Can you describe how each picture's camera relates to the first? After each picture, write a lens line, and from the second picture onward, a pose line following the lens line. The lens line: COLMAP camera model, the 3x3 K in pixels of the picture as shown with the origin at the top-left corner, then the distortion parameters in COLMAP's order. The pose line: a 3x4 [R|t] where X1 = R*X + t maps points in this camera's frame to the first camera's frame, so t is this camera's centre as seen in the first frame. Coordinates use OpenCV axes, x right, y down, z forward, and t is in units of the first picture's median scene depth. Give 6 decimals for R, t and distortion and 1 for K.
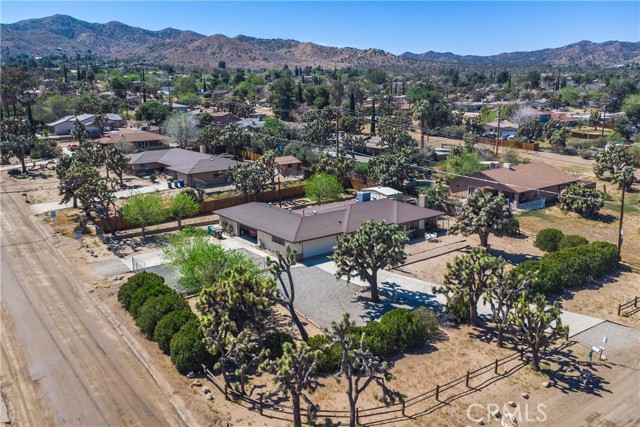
lens RADIAL K [[547.8, 0, 309.1], [0, 547.8, 214.3], [0, 0, 1]] dist [0.025100, -0.013177]
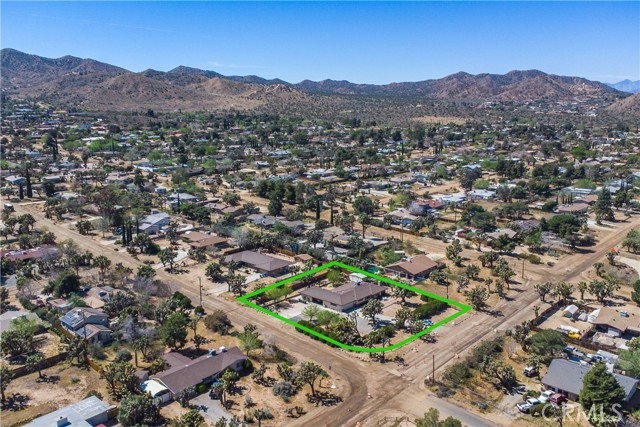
lens RADIAL K [[547.8, 0, 309.1], [0, 547.8, 214.3], [0, 0, 1]] dist [0.025100, -0.013177]
pose [[0.983709, -0.038522, 0.175592, -0.610497], [0.044214, 0.998612, -0.028616, -0.315356], [-0.174246, 0.035914, 0.984047, -1.636984]]
